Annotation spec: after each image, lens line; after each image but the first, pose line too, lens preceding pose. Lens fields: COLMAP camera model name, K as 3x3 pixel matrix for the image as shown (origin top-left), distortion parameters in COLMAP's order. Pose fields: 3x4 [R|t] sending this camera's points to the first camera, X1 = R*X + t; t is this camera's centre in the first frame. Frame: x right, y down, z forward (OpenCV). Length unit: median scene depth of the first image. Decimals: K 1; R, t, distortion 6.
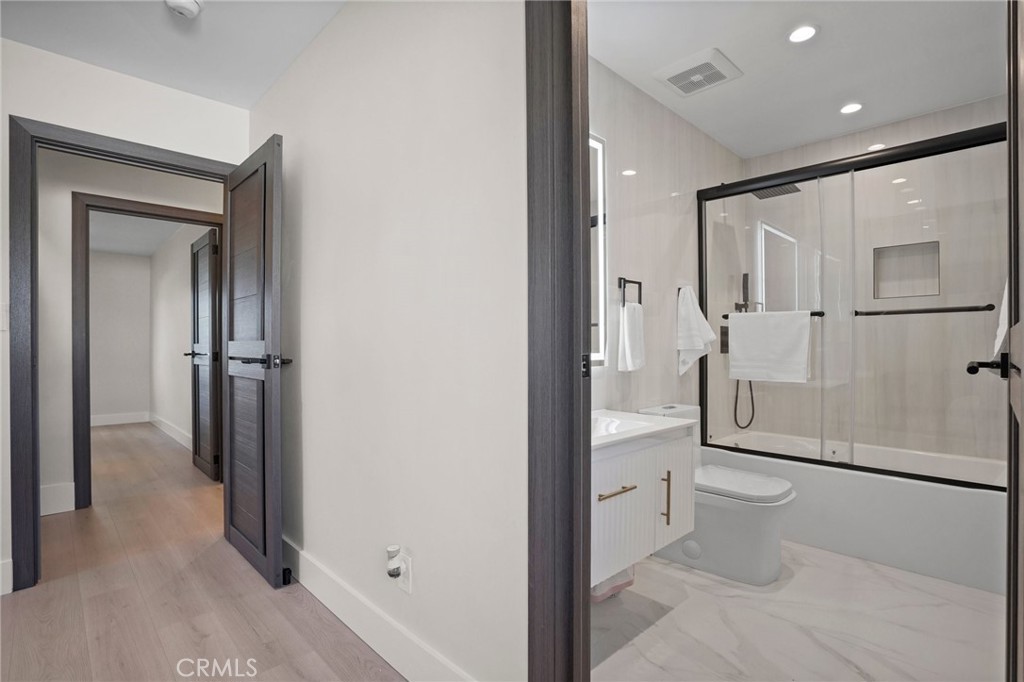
lens RADIAL K [[487.8, 0, 489.1], [0, 487.8, 349.1], [0, 0, 1]] dist [-0.051912, 0.015715]
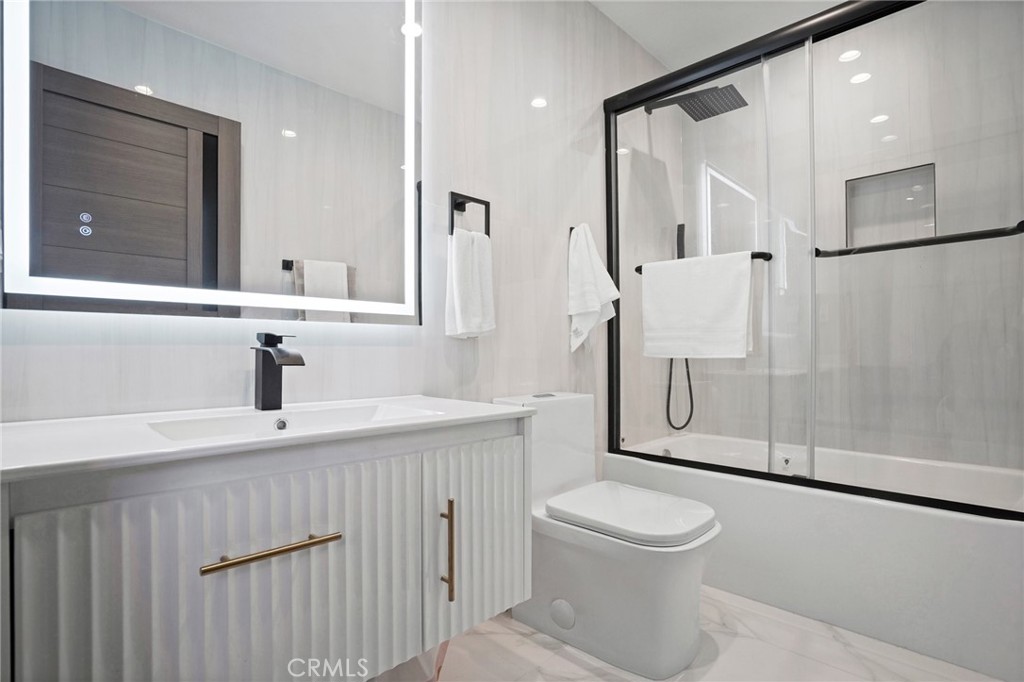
lens RADIAL K [[487.8, 0, 494.9], [0, 487.8, 357.9], [0, 0, 1]] dist [-0.051912, 0.015715]
pose [[0.999558, -0.002538, 0.029625, 0.290034], [0.002554, 0.999997, -0.000486, 0.069602], [-0.029624, 0.000562, 0.999561, 0.332953]]
